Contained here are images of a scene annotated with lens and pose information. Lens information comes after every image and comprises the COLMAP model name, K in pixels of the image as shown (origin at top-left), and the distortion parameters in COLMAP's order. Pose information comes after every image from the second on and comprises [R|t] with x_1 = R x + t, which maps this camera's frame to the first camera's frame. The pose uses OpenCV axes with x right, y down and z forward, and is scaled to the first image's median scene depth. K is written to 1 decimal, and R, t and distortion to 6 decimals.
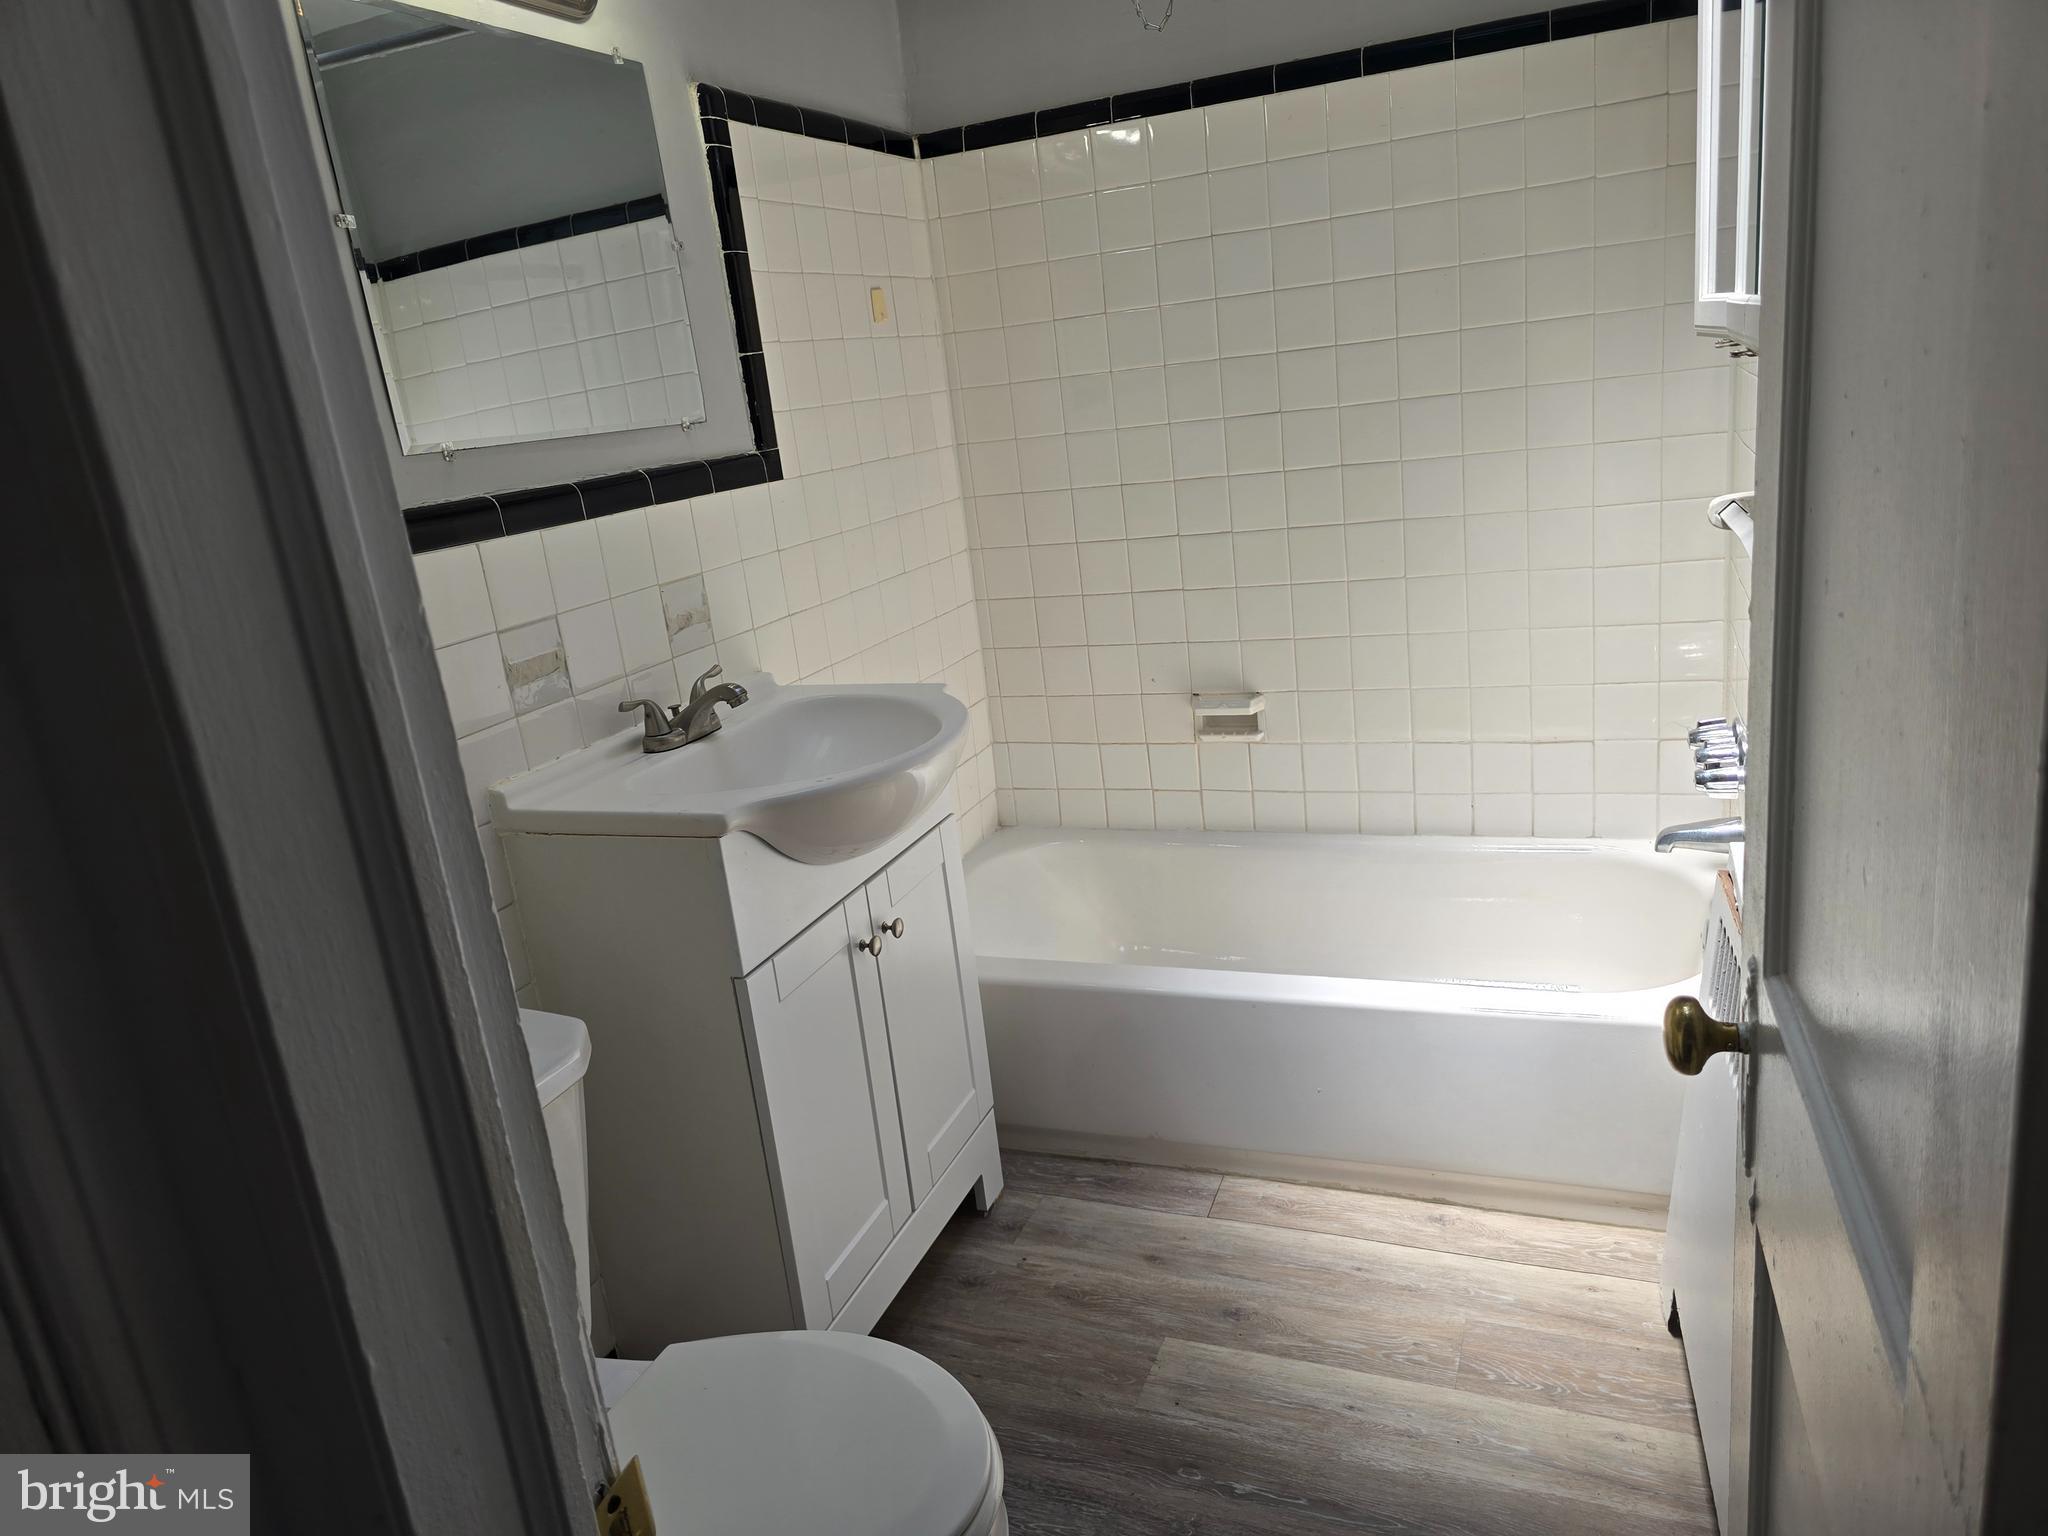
lens RADIAL K [[1389.5, 0, 1018.6], [0, 1389.5, 766.9], [0, 0, 1]] dist [0.042760, -0.015946]
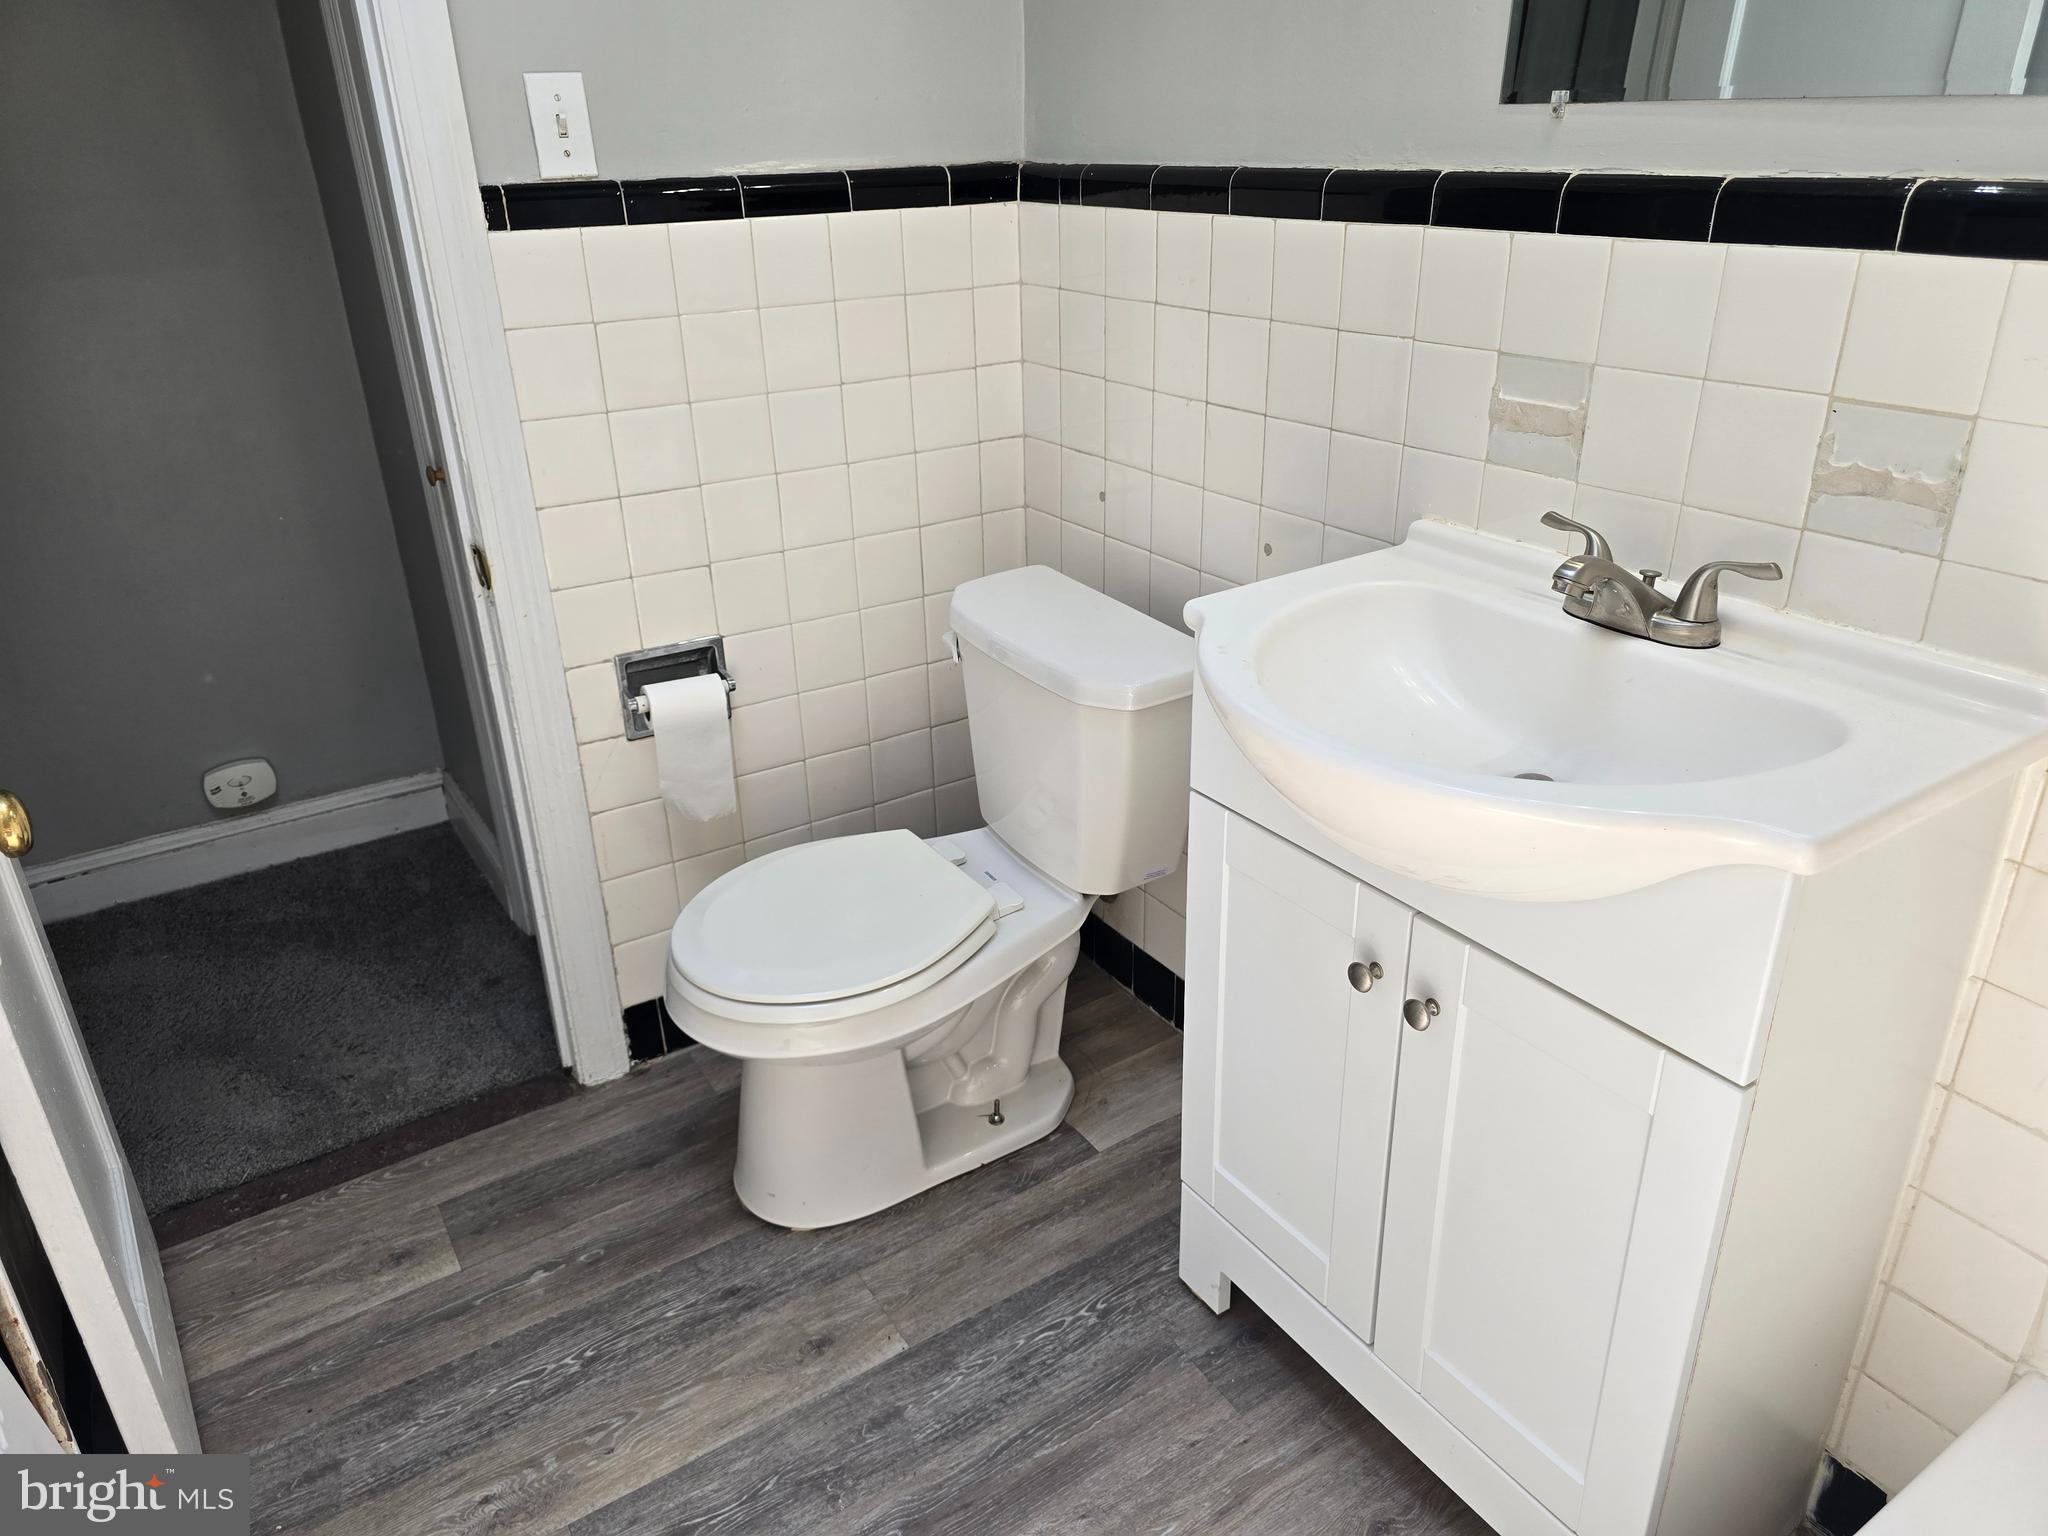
lens RADIAL K [[1389.5, 0, 1022.8], [0, 1389.5, 766.1], [0, 0, 1]] dist [0.042760, -0.015946]
pose [[-0.566593, 0.458438, -0.684694, 0.432935], [-0.138102, 0.766356, 0.627396, -0.373903], [0.812342, 0.450036, -0.370901, 1.161490]]
